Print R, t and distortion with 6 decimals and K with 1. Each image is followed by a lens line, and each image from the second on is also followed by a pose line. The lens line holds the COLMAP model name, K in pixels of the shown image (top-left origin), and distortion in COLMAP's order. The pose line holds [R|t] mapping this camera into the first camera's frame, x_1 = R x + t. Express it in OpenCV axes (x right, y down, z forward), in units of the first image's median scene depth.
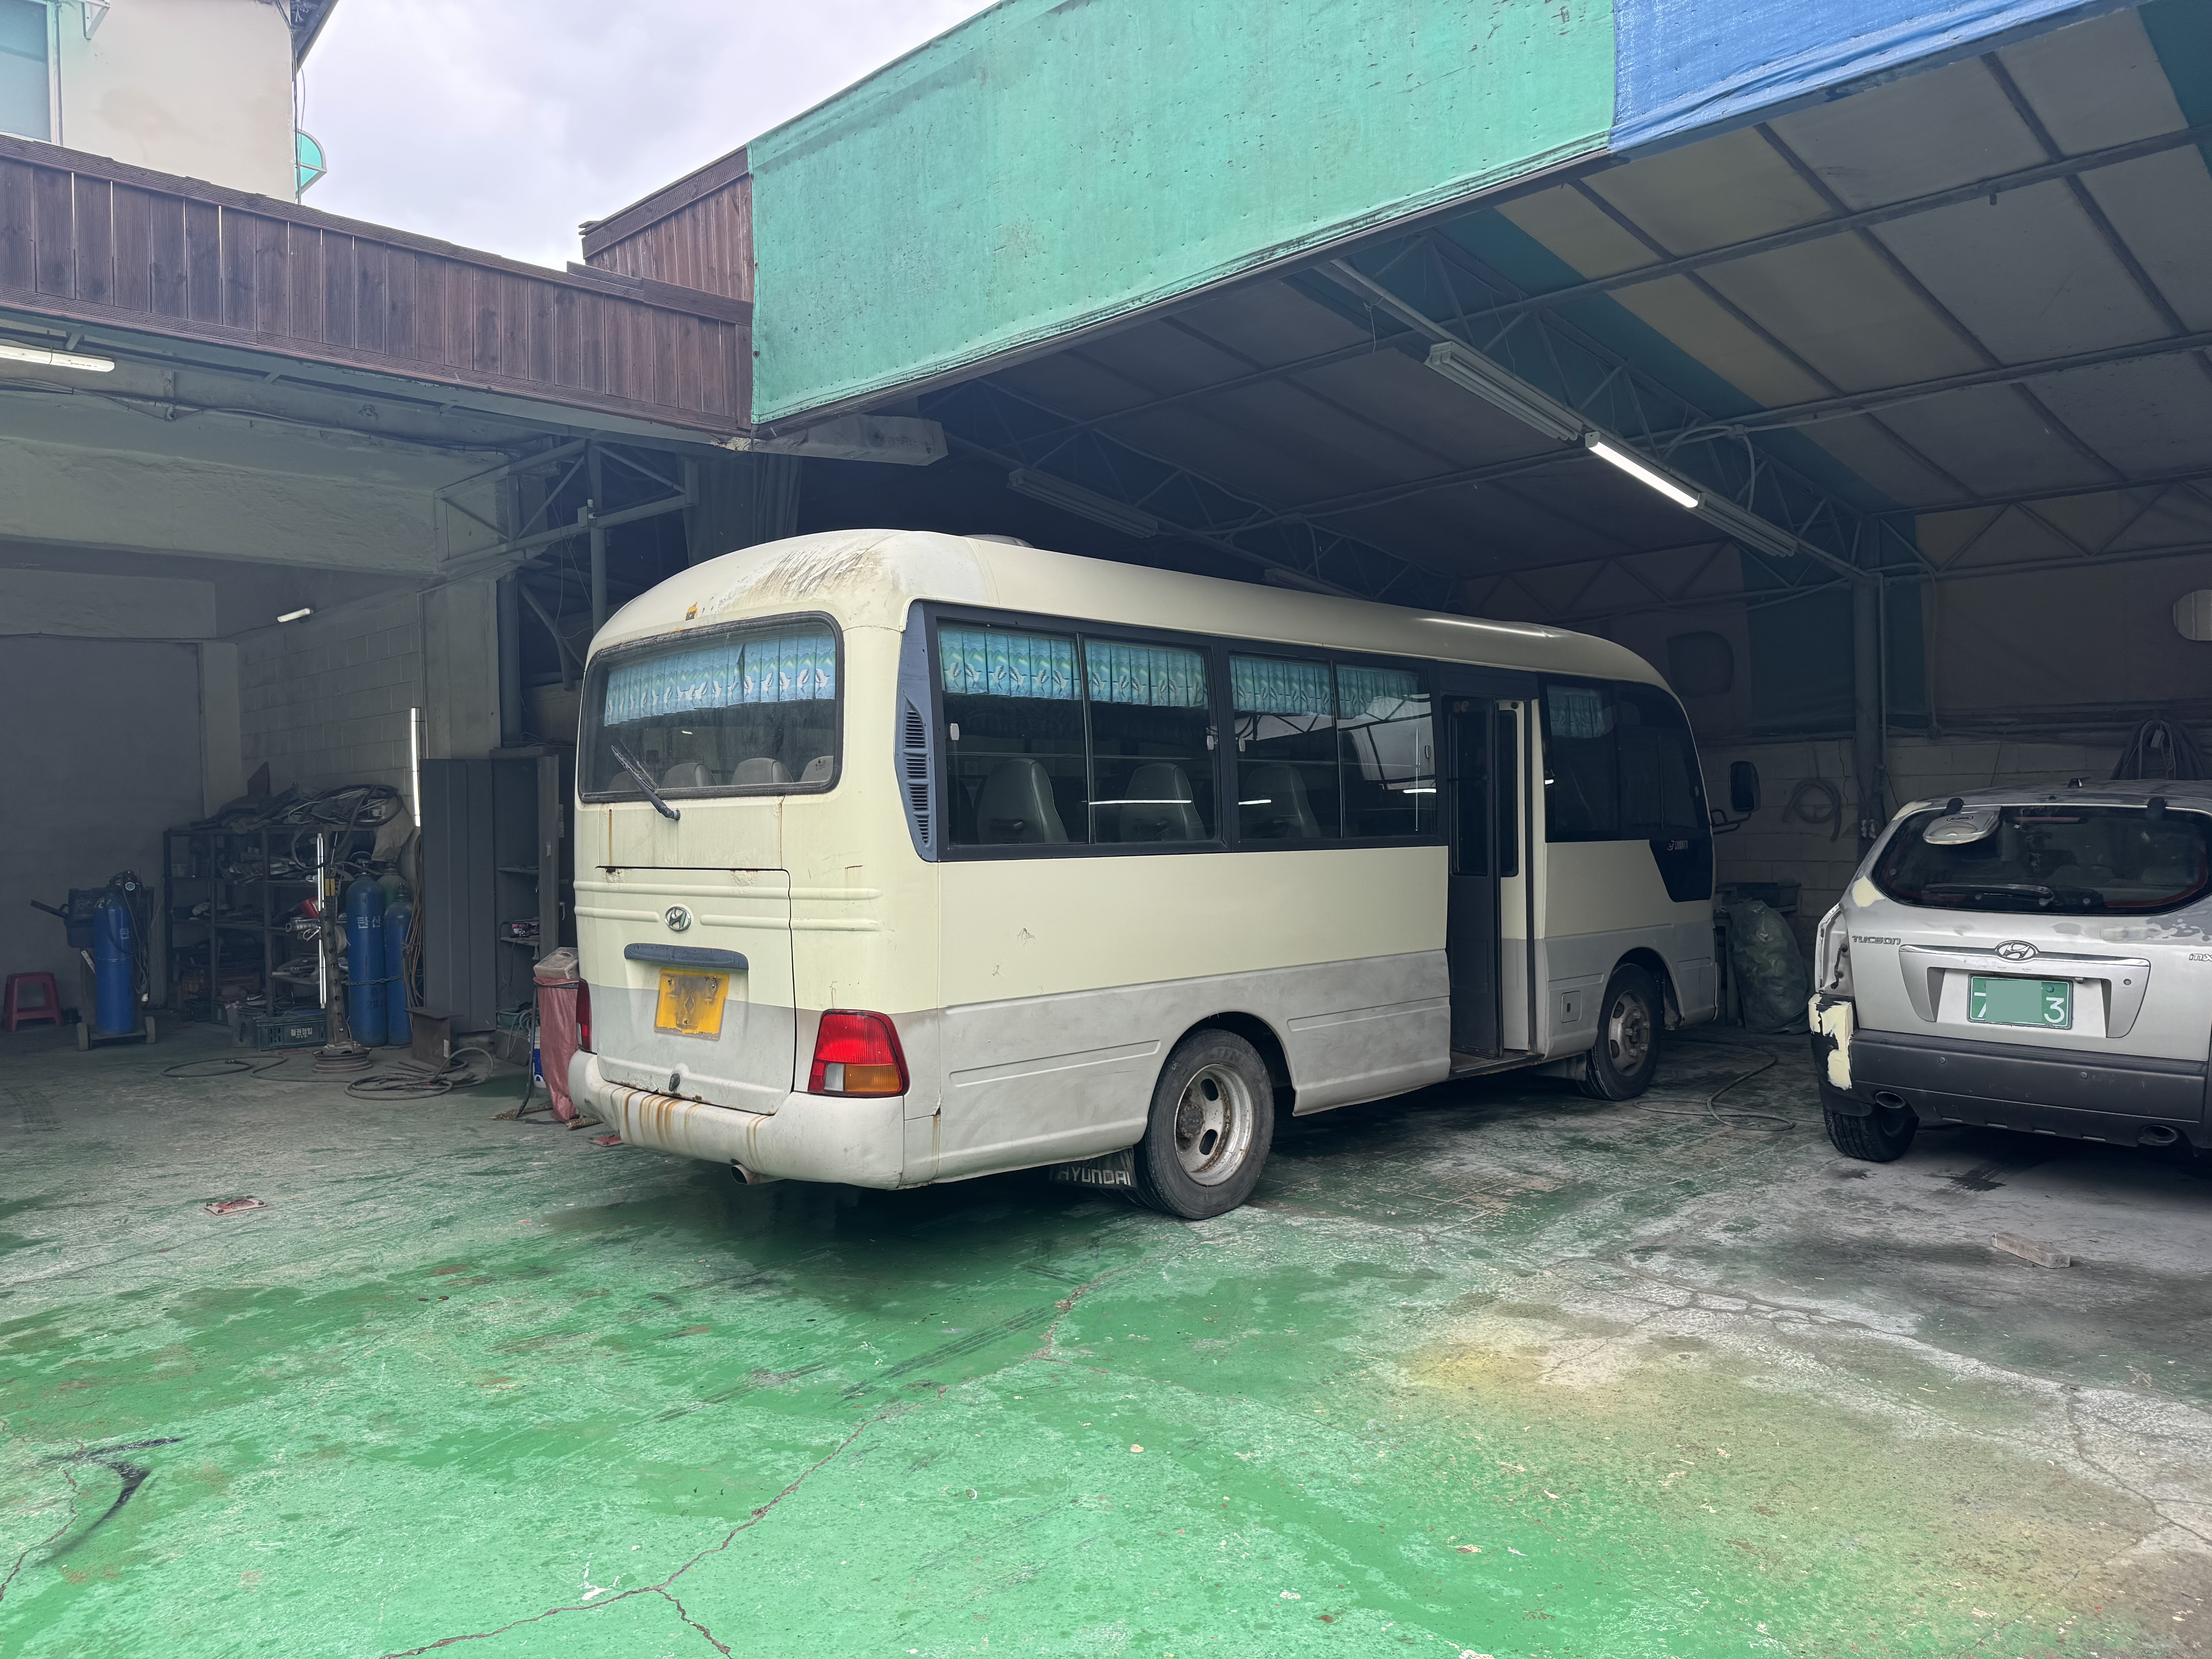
lens RADIAL K [[1580.9, 0, 1106.0], [0, 1580.9, 829.5], [0, 0, 1]] dist [0.001425, -0.188406]
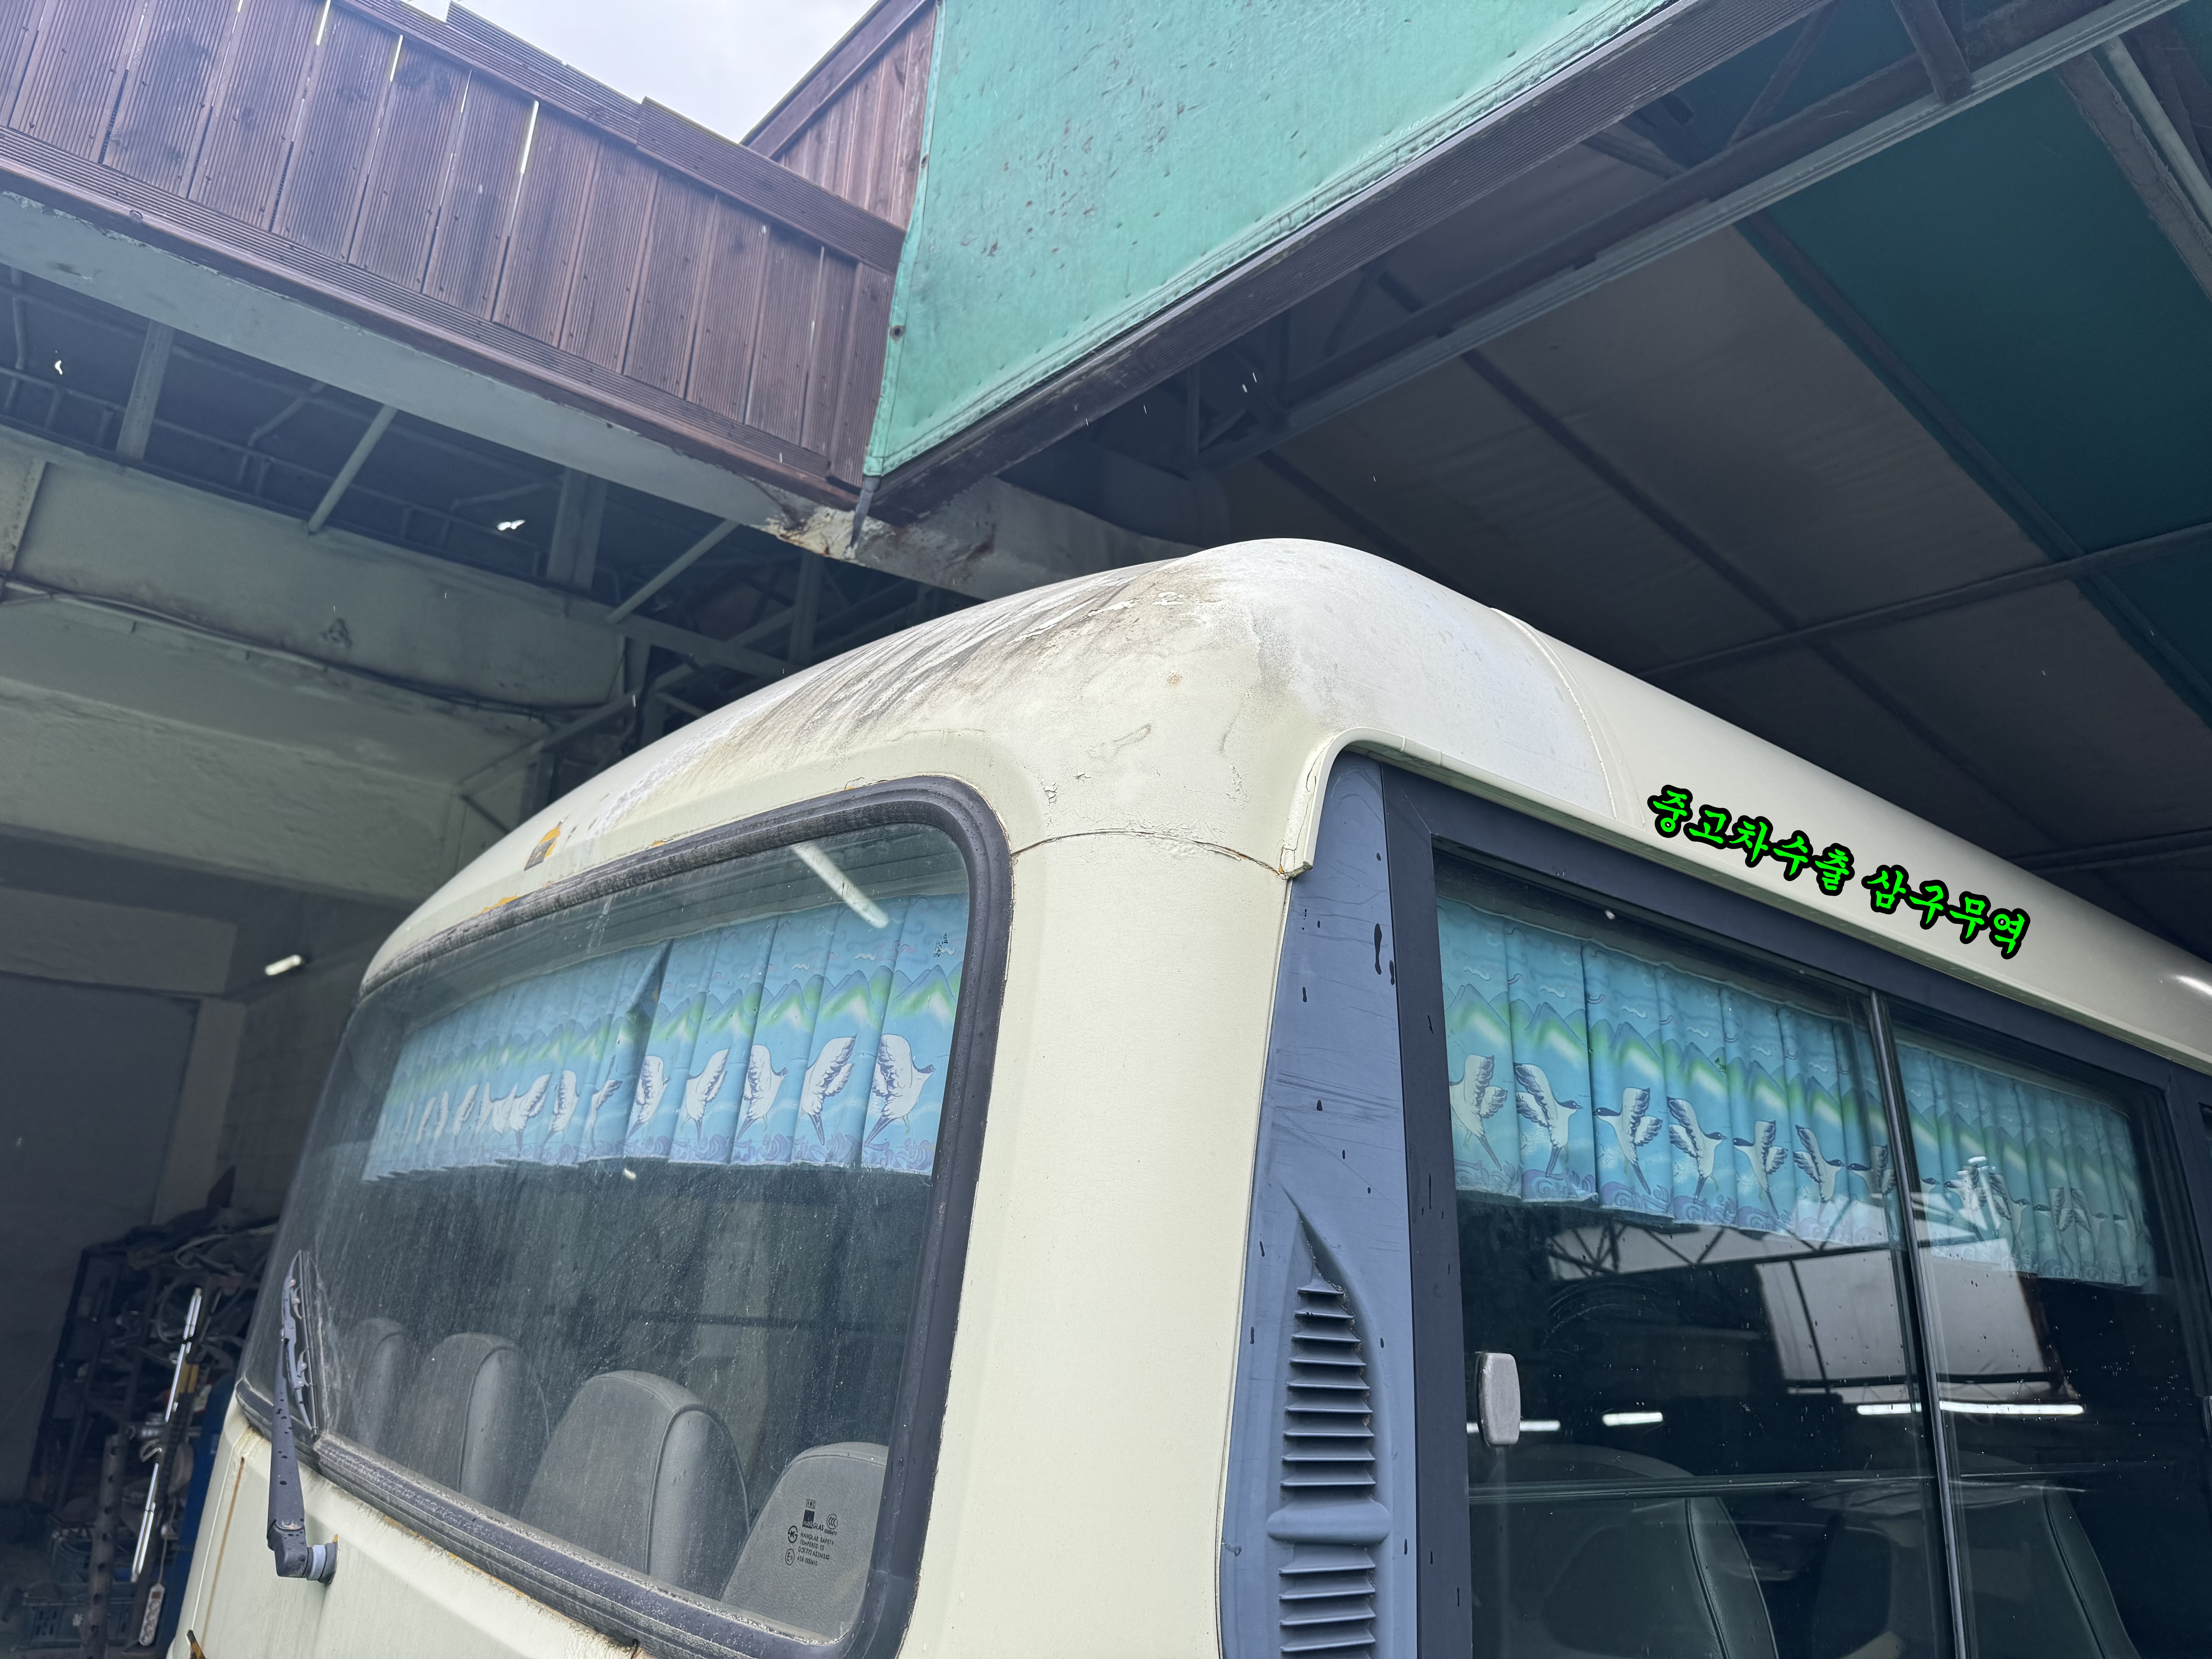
lens RADIAL K [[1558.3, 0, 1194.7], [0, 1558.3, 767.8], [0, 0, 1]] dist [0.010742, 0.005289]
pose [[0.995355, 0.064686, -0.071309, -0.105235], [-0.084208, 0.943969, -0.319109, -0.059226], [0.046672, 0.323632, 0.945031, 0.657879]]
